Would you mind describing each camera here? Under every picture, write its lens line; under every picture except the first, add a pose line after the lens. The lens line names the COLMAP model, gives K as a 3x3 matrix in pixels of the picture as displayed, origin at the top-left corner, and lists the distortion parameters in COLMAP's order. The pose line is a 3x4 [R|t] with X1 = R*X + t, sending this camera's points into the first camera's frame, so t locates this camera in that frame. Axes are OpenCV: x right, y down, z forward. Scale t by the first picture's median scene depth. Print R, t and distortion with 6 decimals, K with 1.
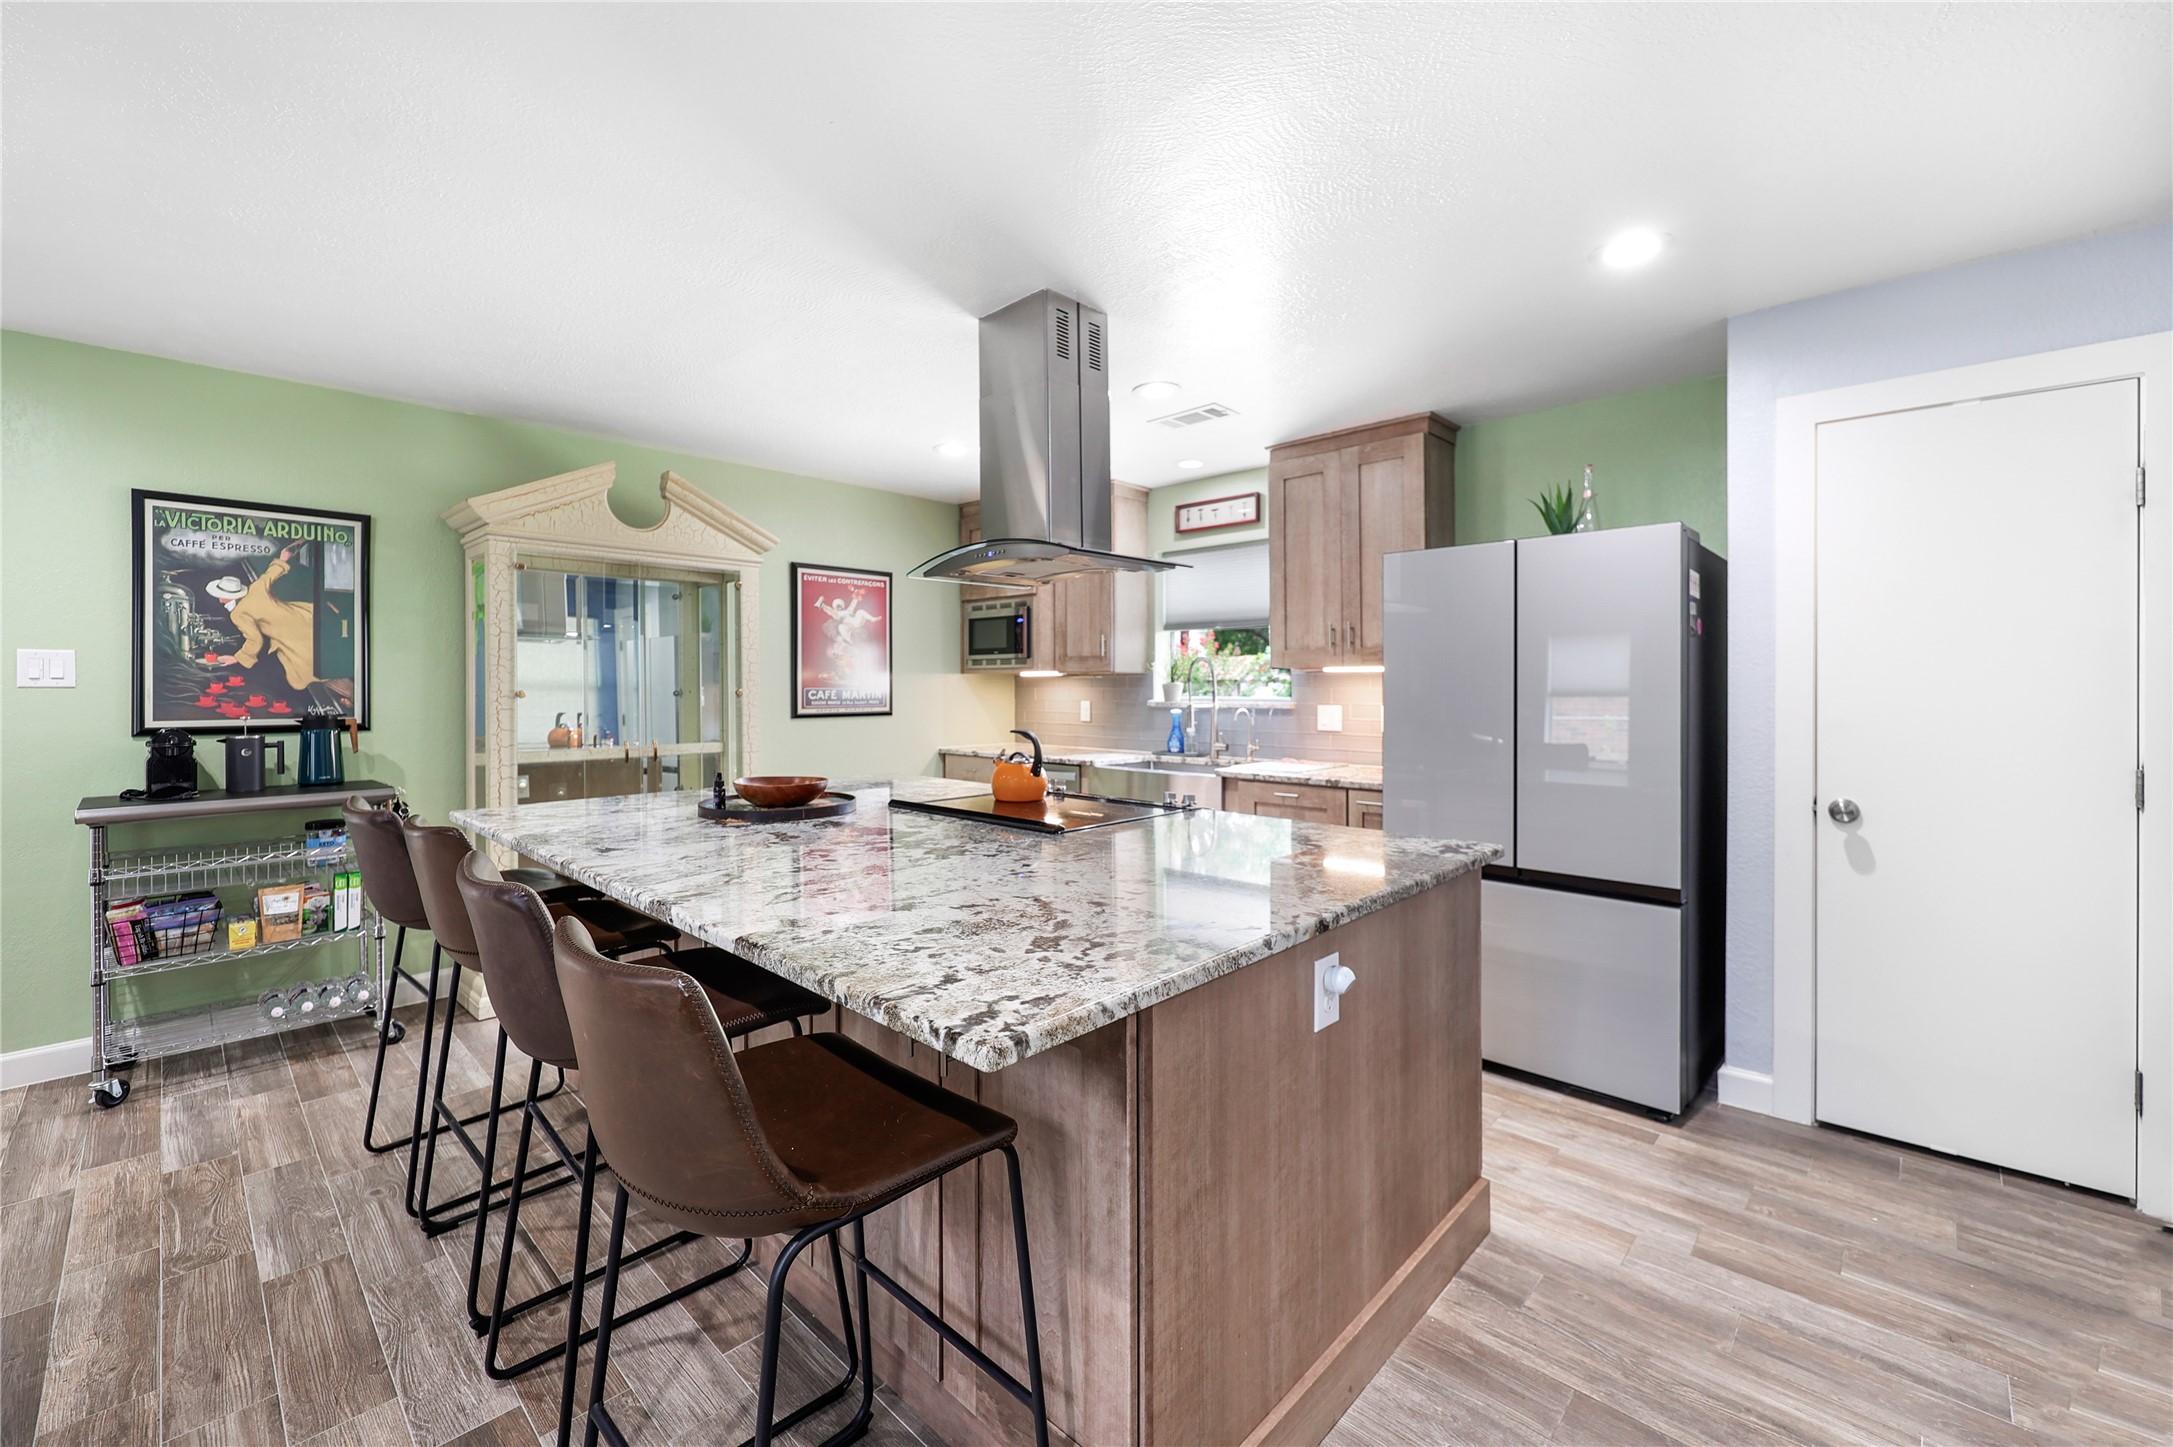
lens RADIAL K [[884.2, 0, 1077.1], [0, 884.2, 686.8], [0, 0, 1]] dist [-0.000697, 0.000068]
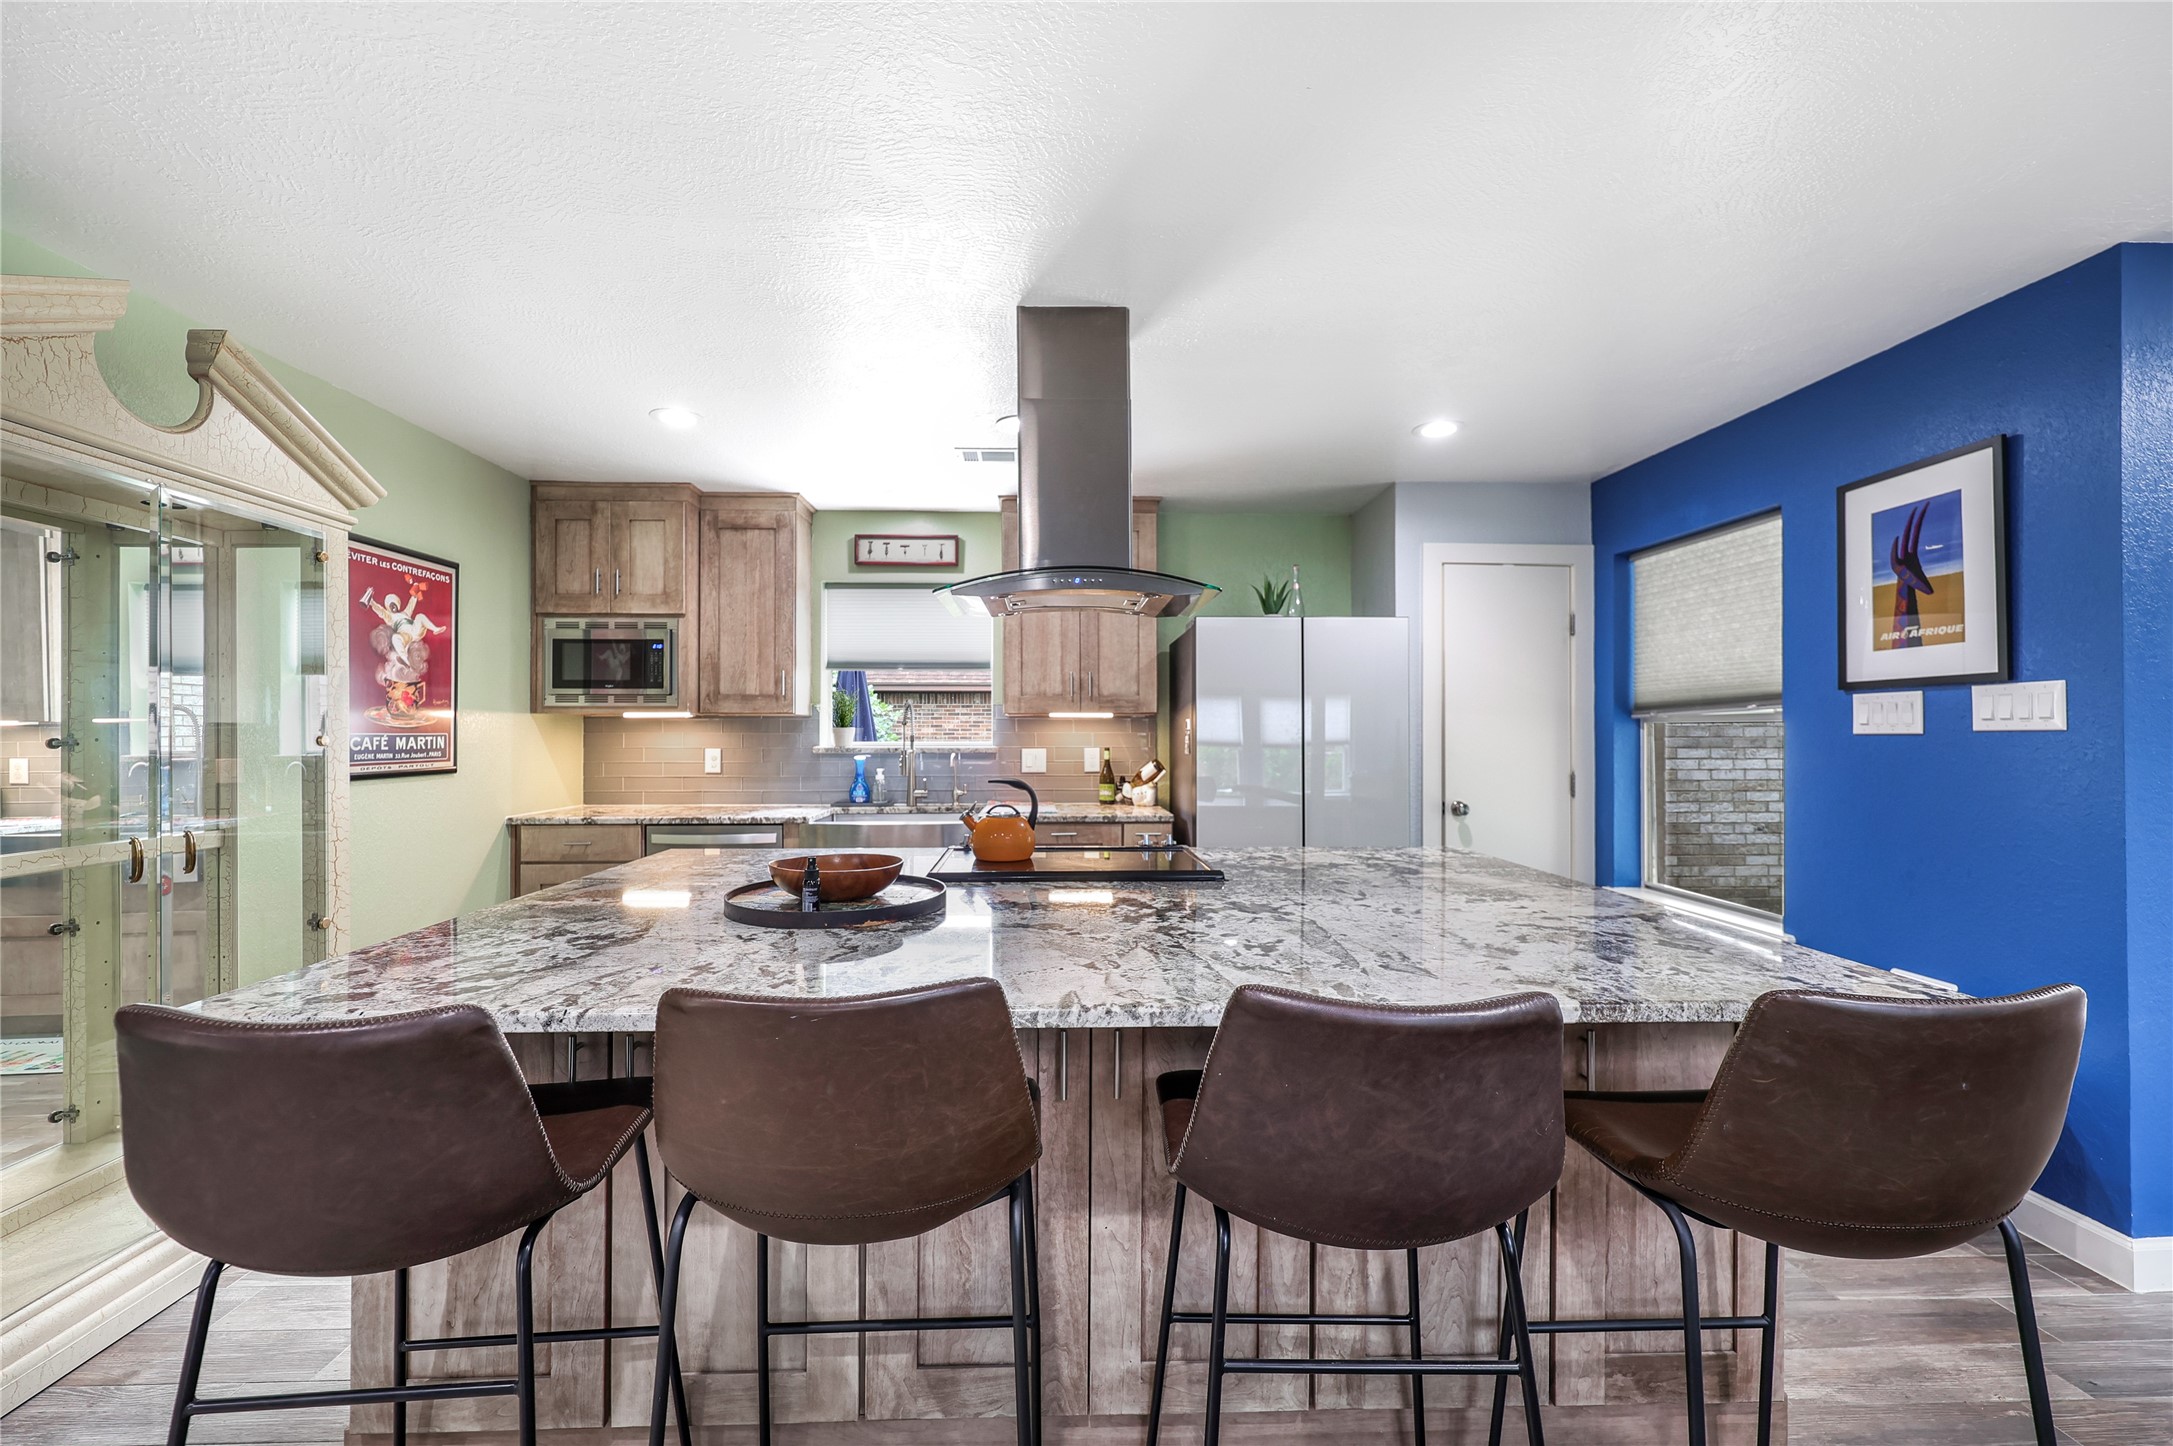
lens RADIAL K [[872.8, 0, 1078.9], [0, 872.8, 725.6], [0, 0, 1]] dist [-0.000163, 0.000111]
pose [[0.693692, 0.004487, 0.720258, -0.553557], [0.000467, 0.999978, -0.006679, 0.000600], [-0.720272, 0.004969, 0.693674, 0.296349]]
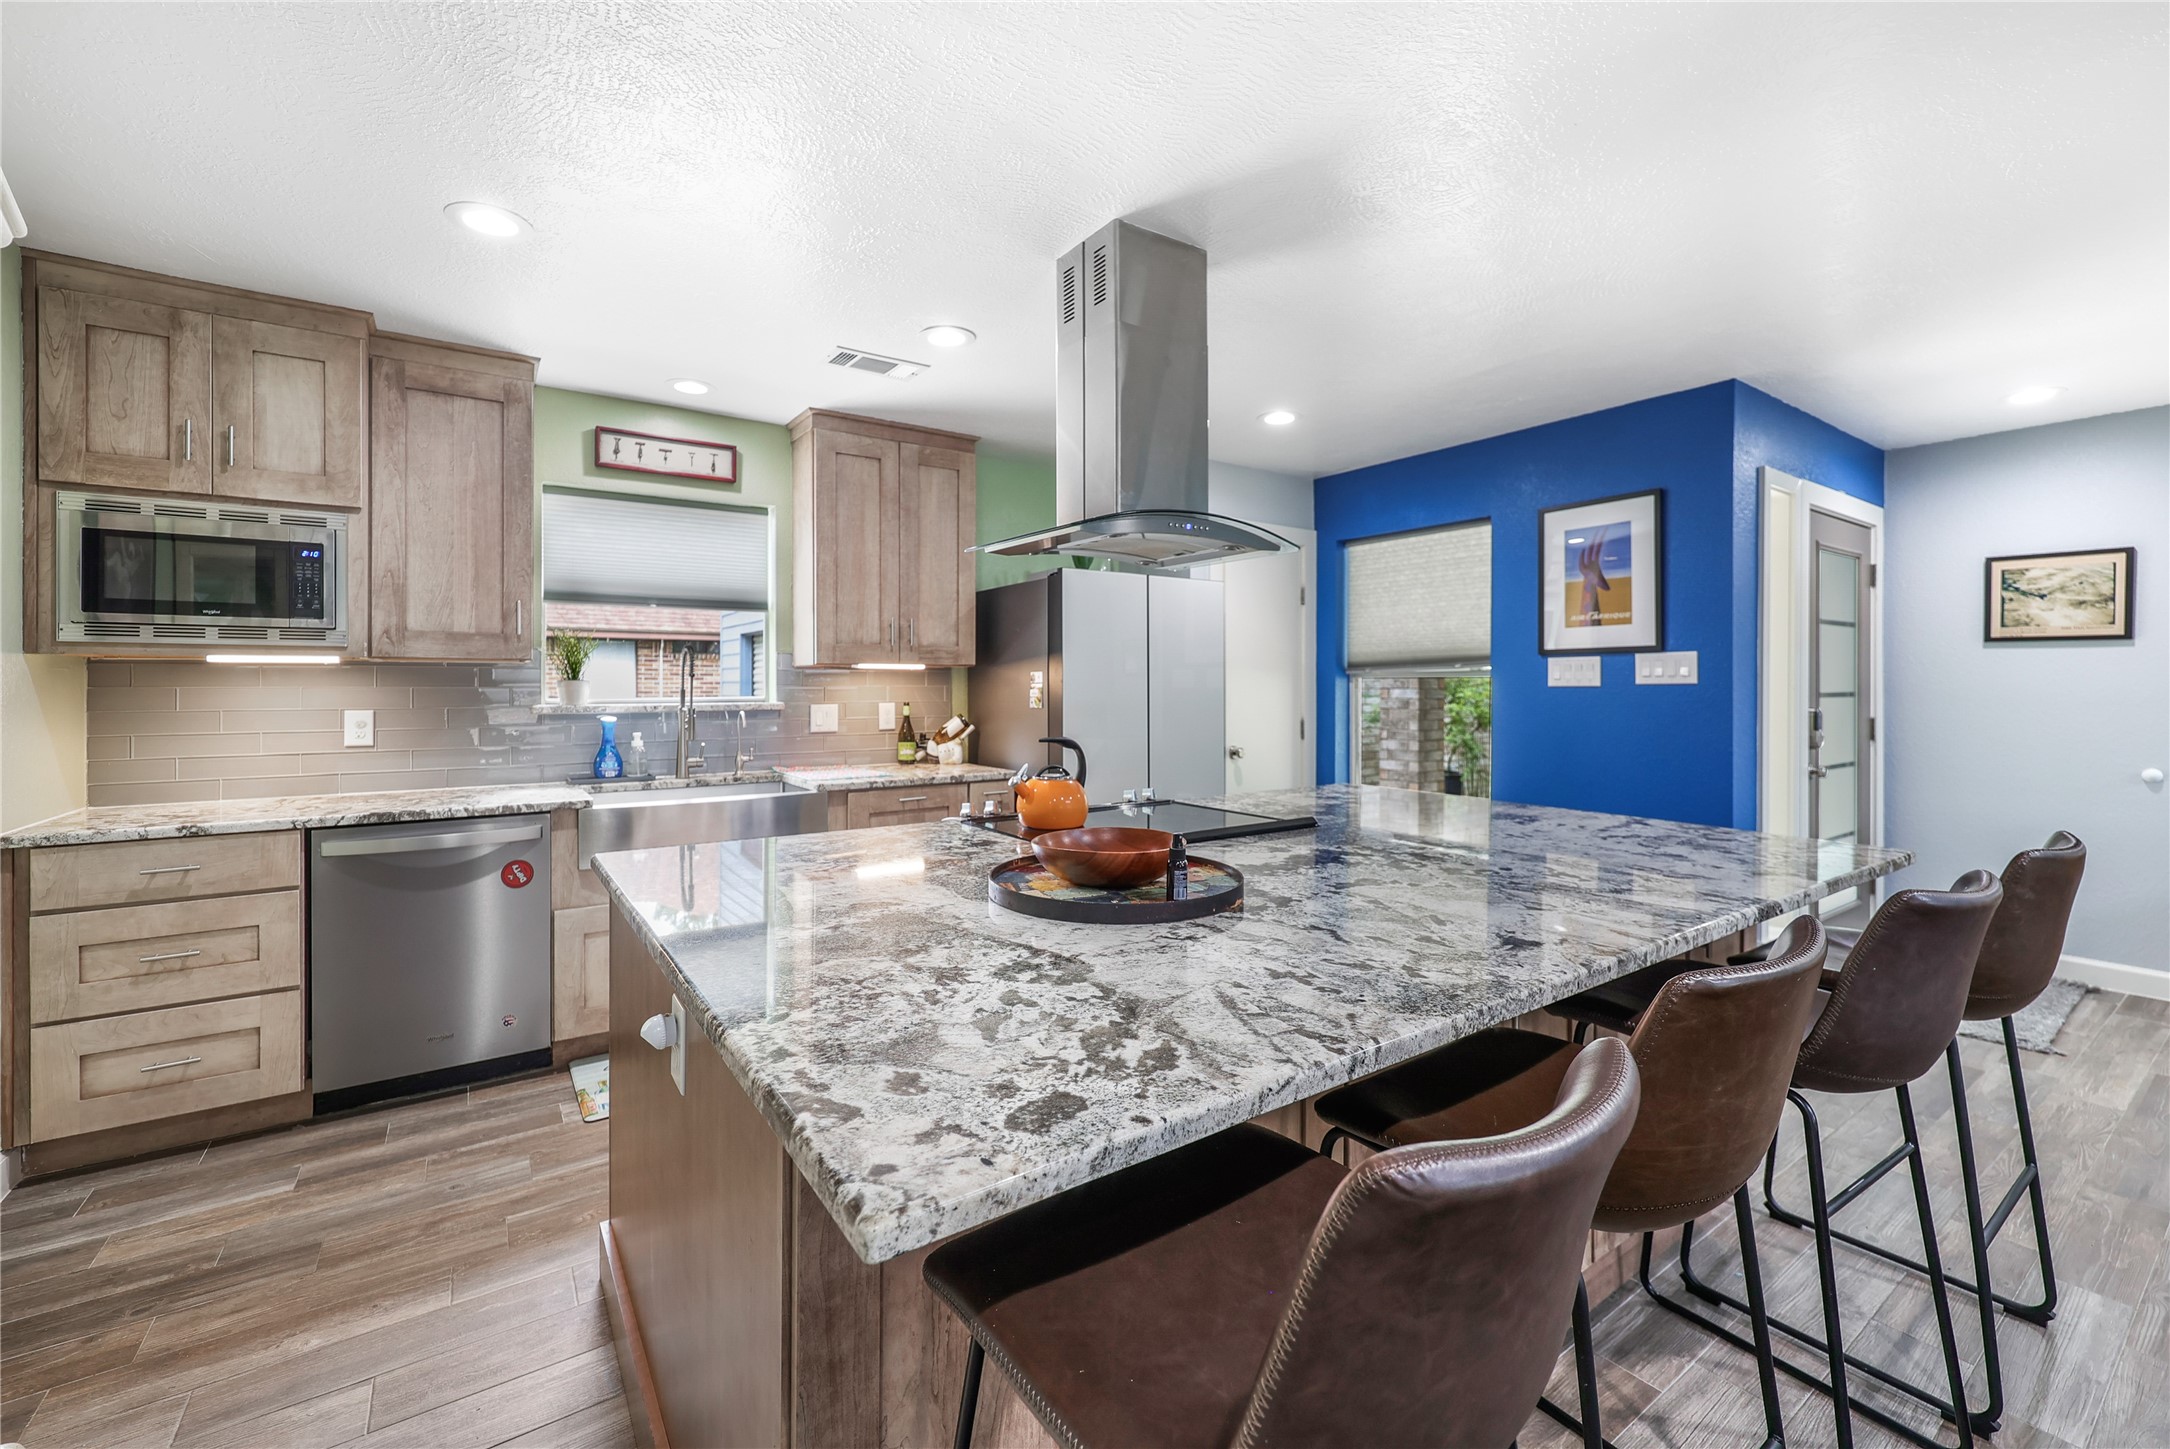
lens RADIAL K [[882.9, 0, 1075.6], [0, 882.9, 687.8], [0, 0, 1]] dist [-0.000697, 0.000068]
pose [[0.202728, -0.004212, 0.979226, -0.724142], [0.000741, 0.999991, 0.004148, 0.000147], [-0.979235, -0.000115, 0.202729, 0.709398]]
